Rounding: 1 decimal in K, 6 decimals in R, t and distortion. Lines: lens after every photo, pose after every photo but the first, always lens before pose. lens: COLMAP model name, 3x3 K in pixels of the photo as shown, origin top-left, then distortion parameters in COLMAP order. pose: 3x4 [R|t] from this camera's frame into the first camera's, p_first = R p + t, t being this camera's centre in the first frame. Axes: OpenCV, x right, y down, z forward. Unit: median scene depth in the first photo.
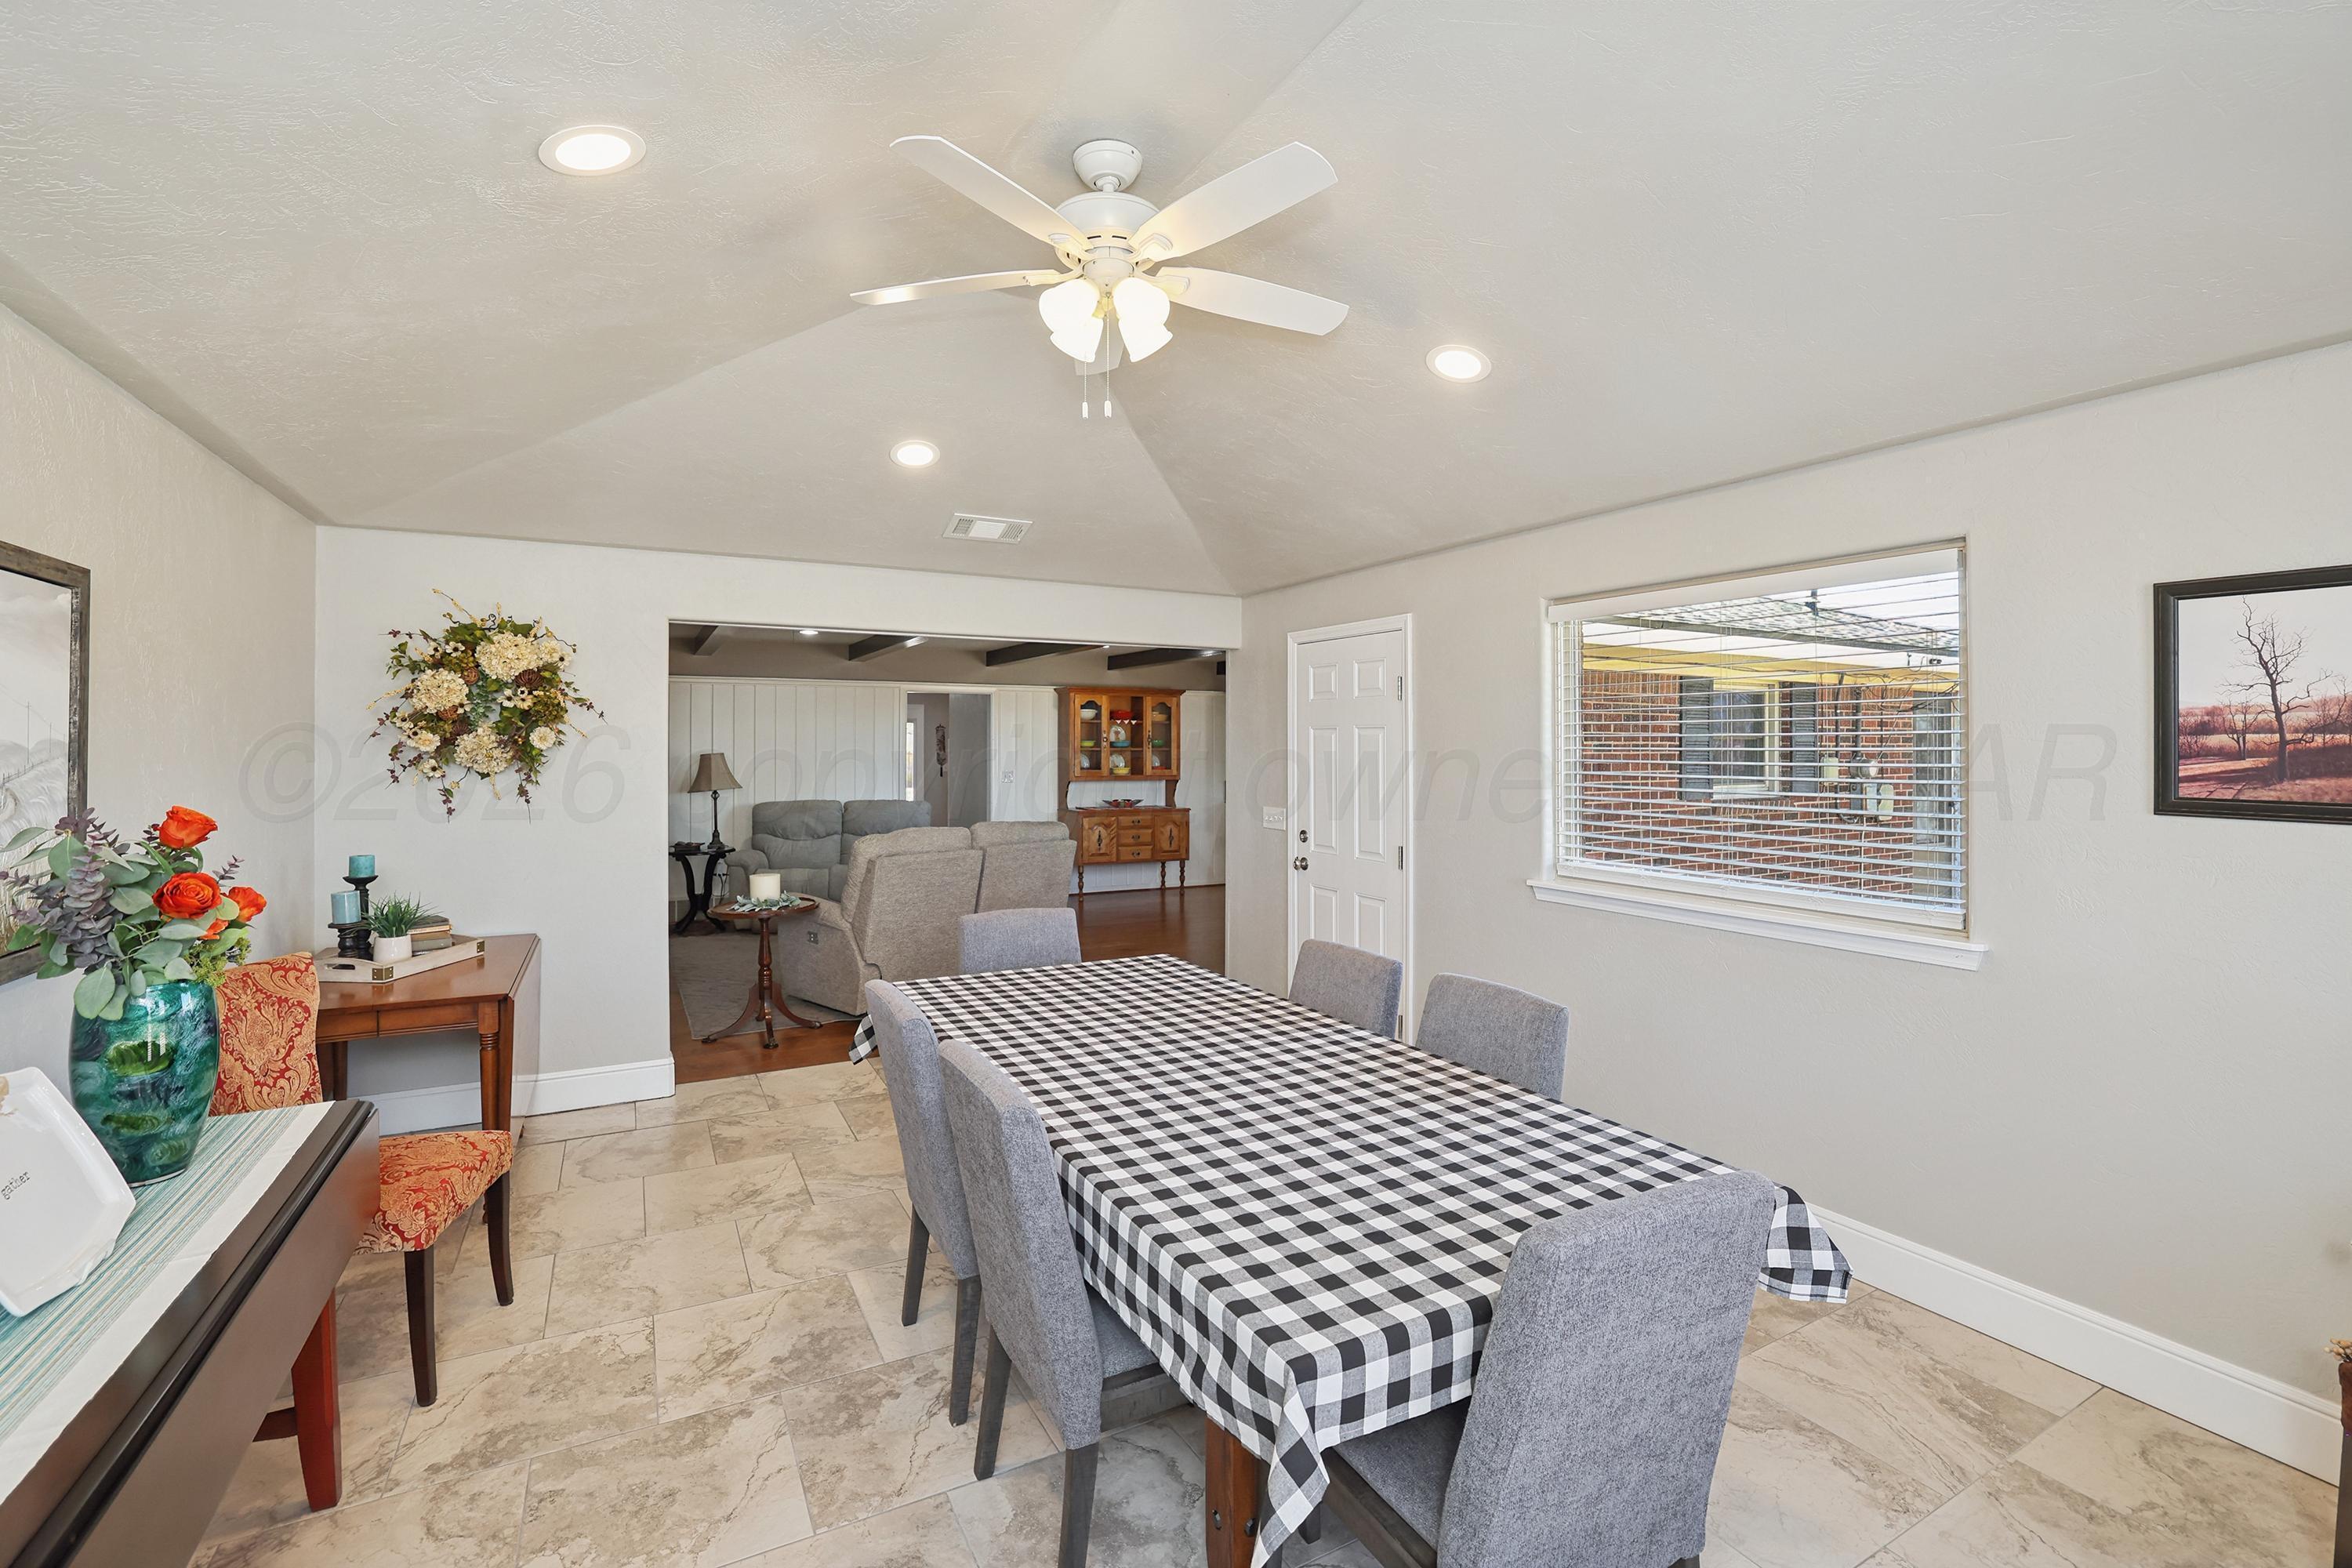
lens RADIAL K [[1029.5, 0, 1176.3], [0, 1029.5, 724.4], [0, 0, 1]] dist [-0.000114, -0.000015]
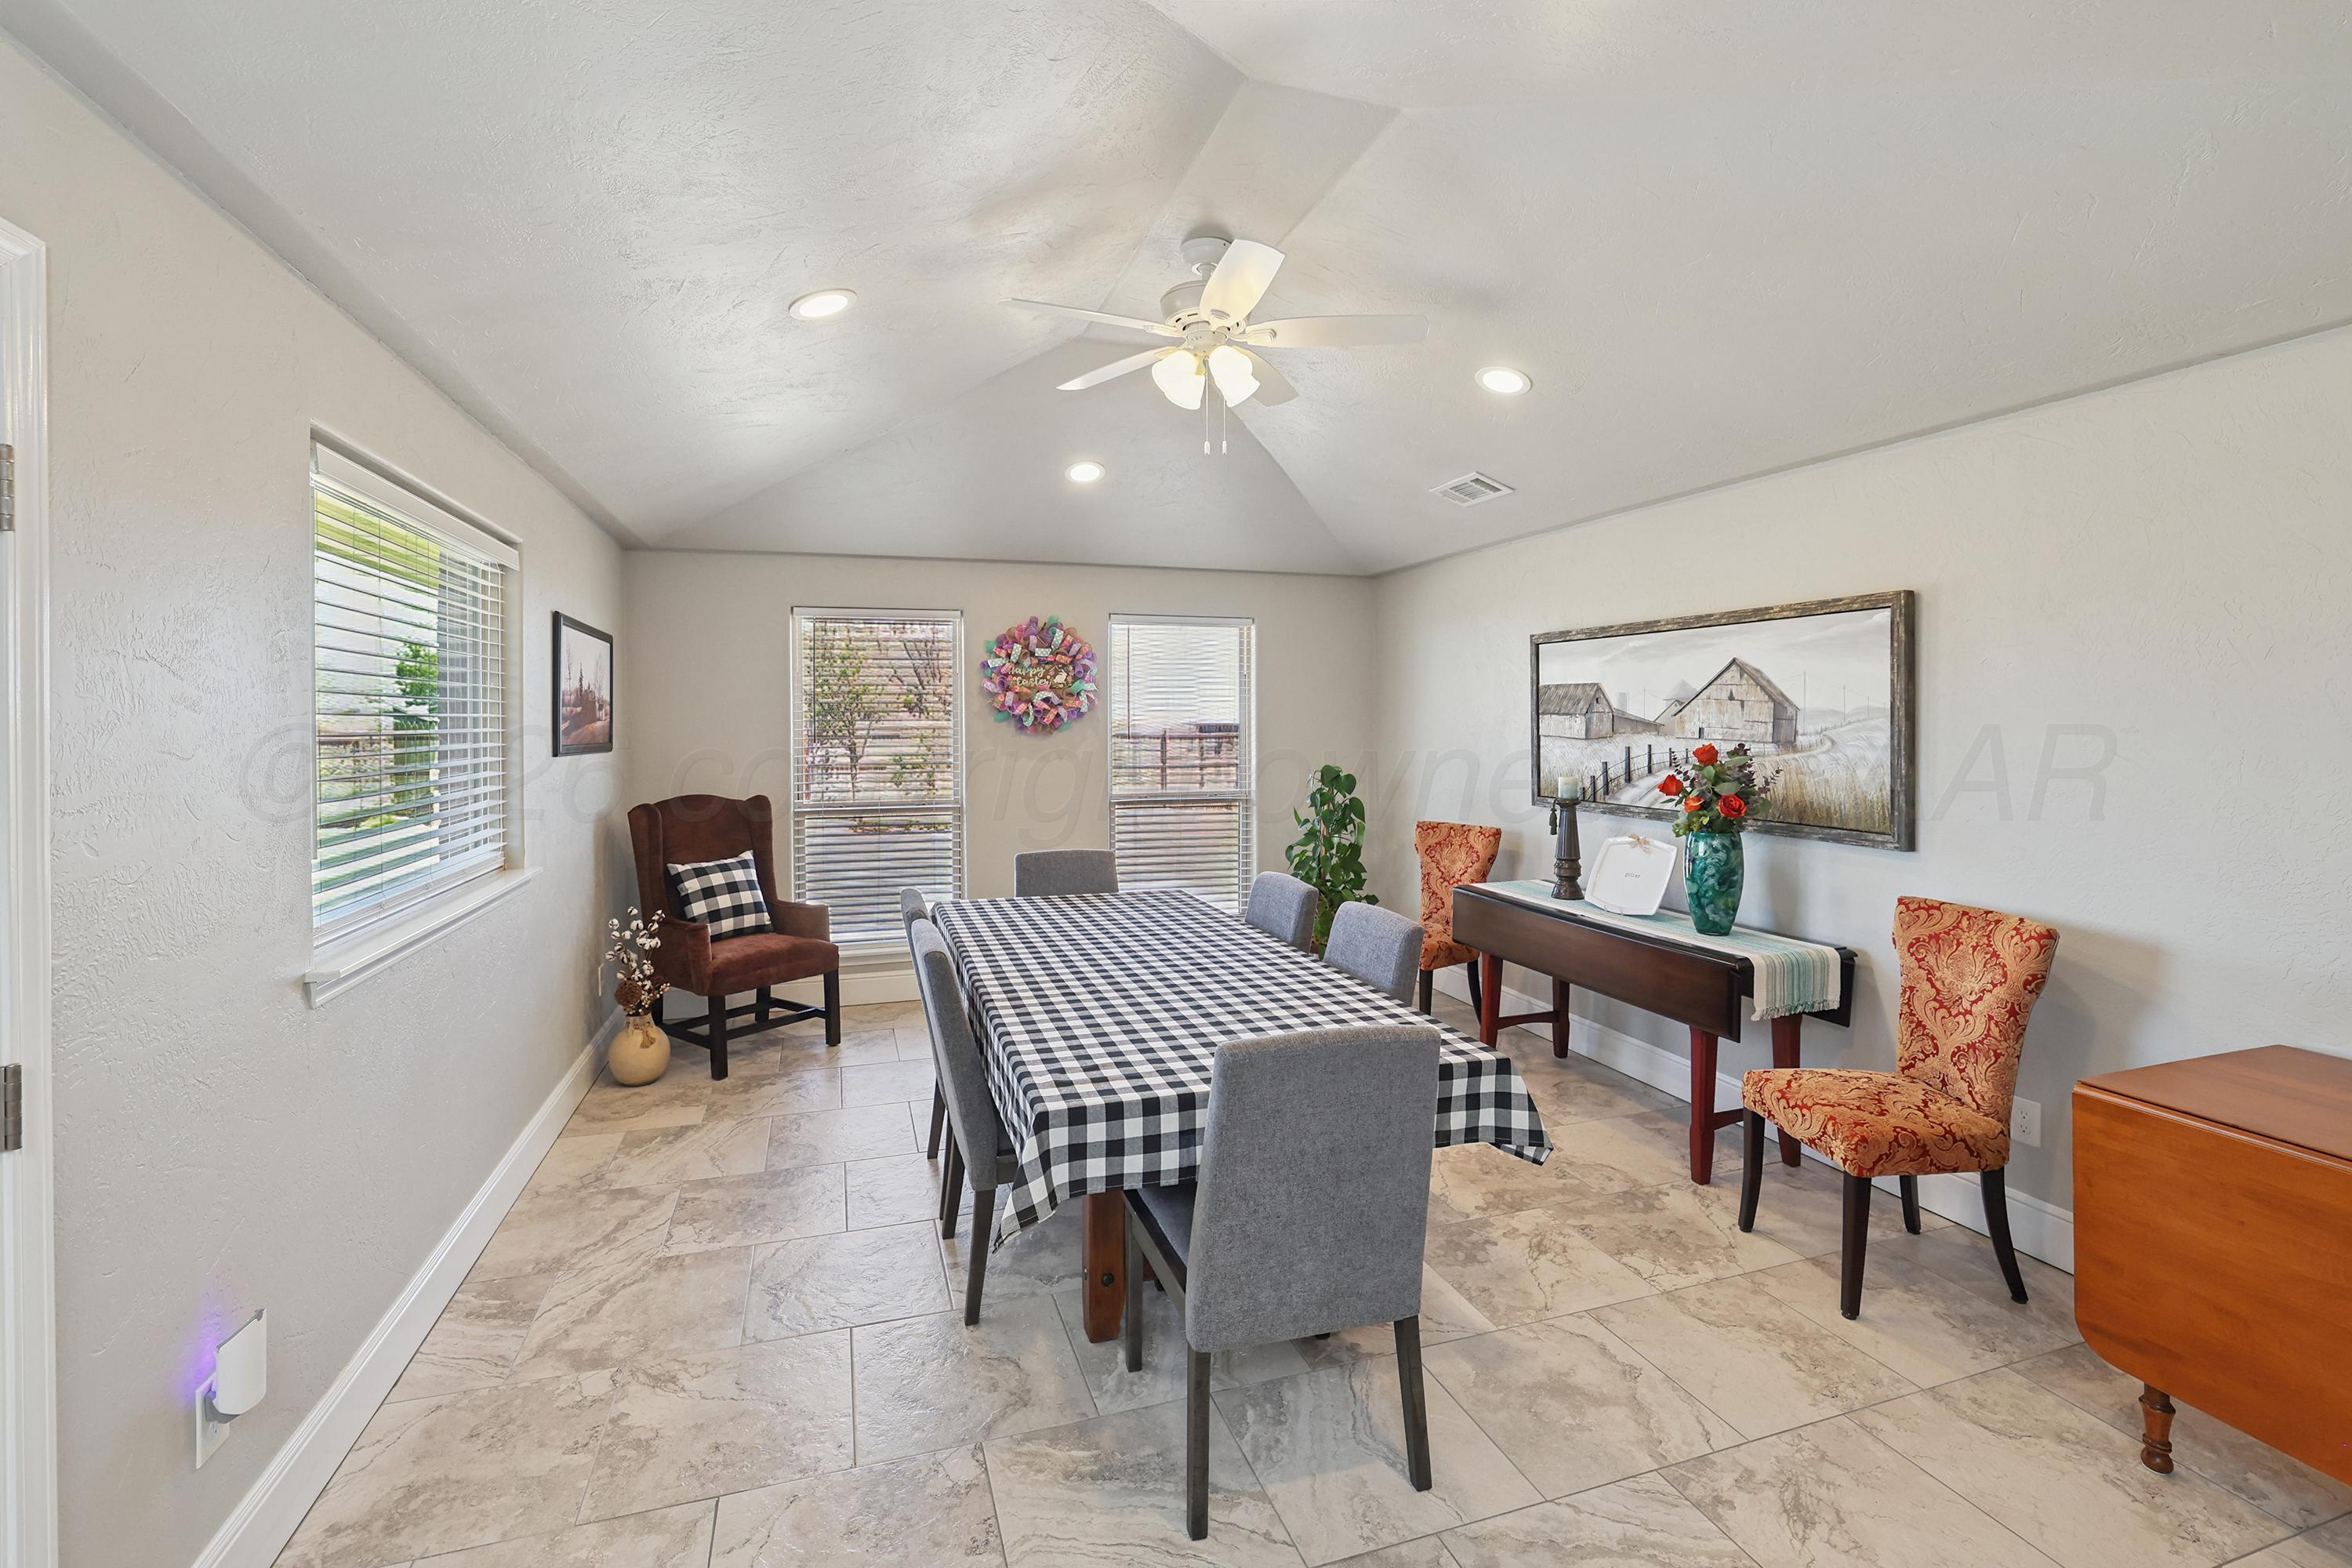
lens RADIAL K [[1029.5, 0, 1176.3], [0, 1029.5, 724.4], [0, 0, 1]] dist [-0.000114, -0.000015]
pose [[-0.984170, 0.000203, 0.177230, -0.255065], [-0.002020, 0.999922, -0.012363, 0.053091], [-0.177218, -0.012525, -0.984092, 2.310793]]
